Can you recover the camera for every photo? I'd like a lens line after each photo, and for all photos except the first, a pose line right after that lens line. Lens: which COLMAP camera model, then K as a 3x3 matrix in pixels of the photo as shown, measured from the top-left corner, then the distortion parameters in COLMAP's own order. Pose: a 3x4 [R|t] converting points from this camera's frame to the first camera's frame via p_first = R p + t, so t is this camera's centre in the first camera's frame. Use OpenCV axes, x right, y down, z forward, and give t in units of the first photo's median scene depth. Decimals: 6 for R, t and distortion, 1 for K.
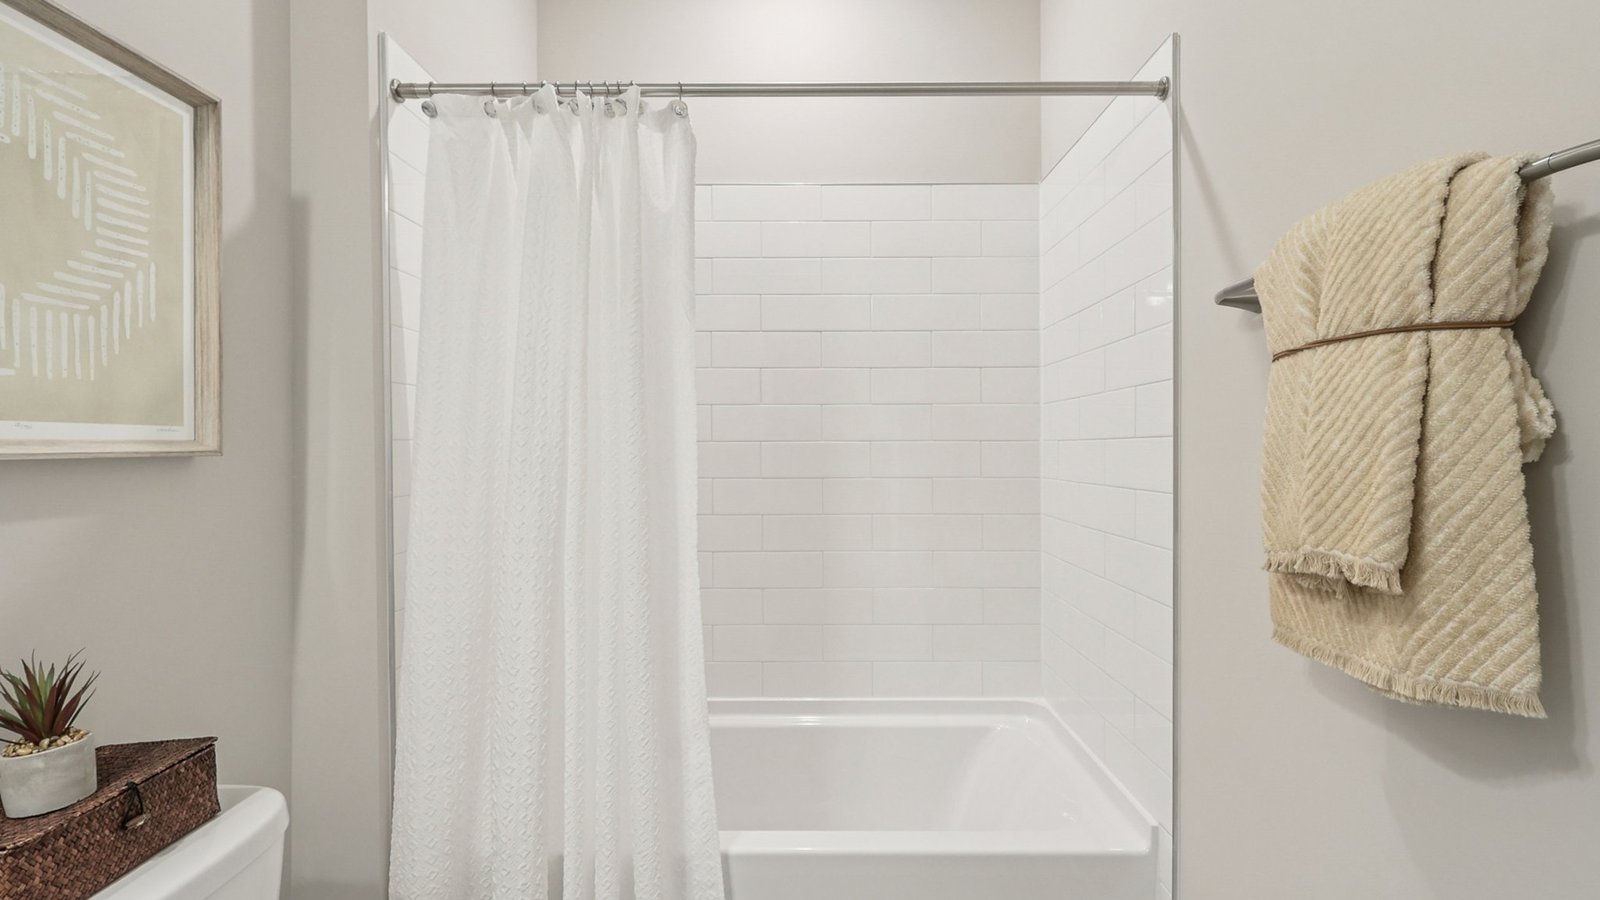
lens RADIAL K [[735.1, 0, 792.8], [0, 735.1, 454.7], [0, 0, 1]] dist [0.004973, -0.000450]
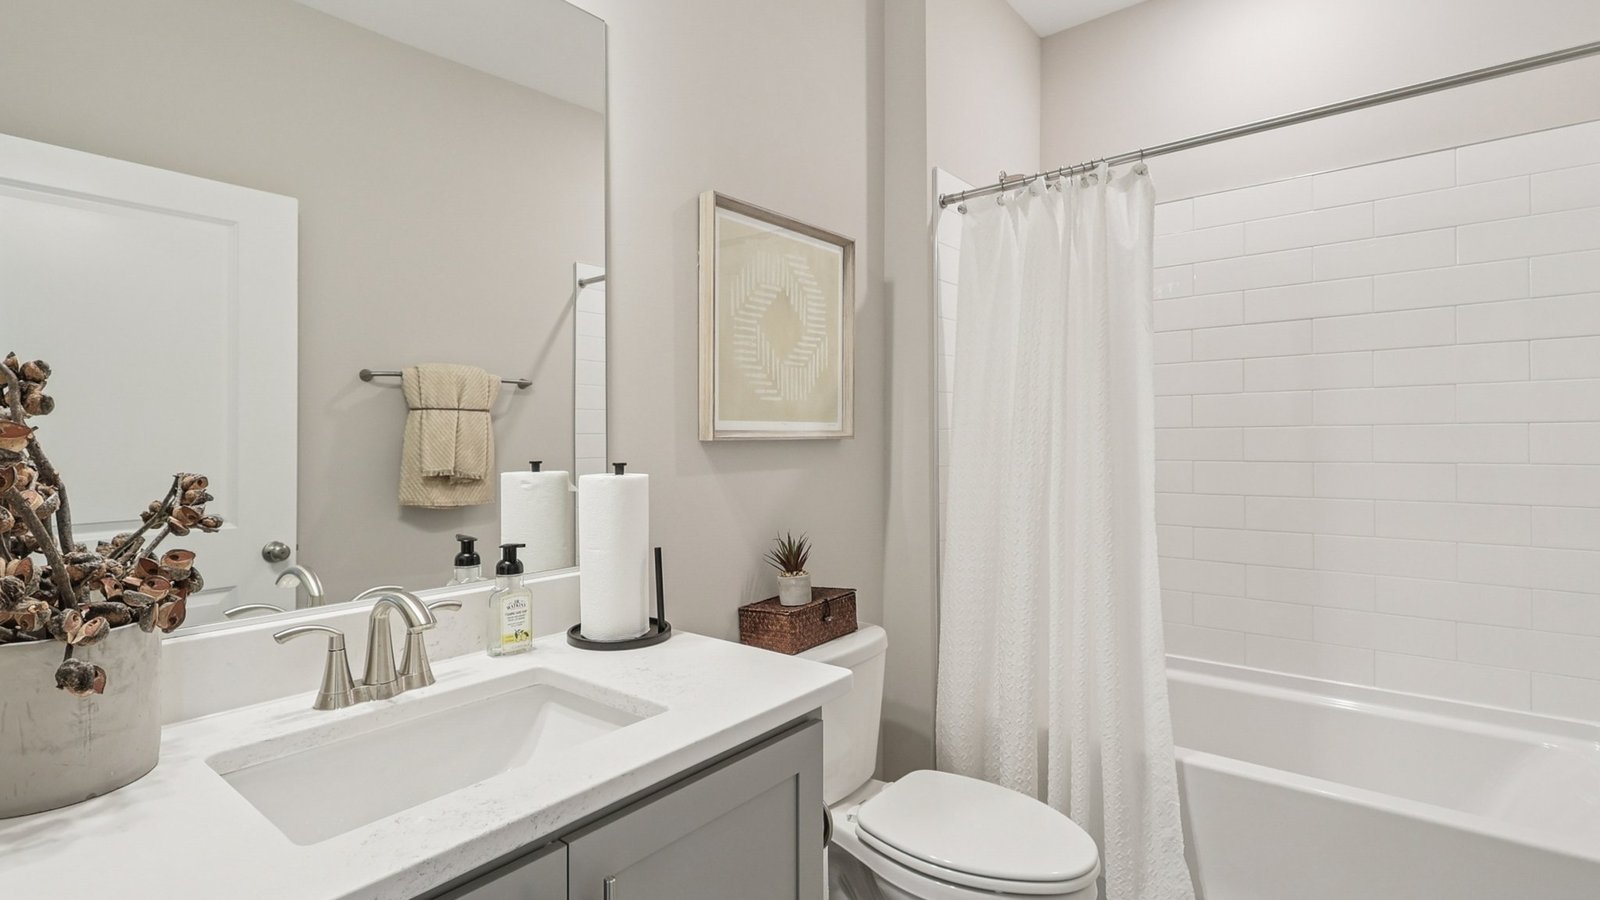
lens RADIAL K [[735.1, 0, 792.8], [0, 735.1, 454.7], [0, 0, 1]] dist [0.004973, -0.000450]
pose [[0.775828, 0.010901, -0.630850, 0.195452], [-0.000433, 0.999860, 0.016746, 0.008371], [0.630944, -0.012719, 0.775724, -0.397981]]
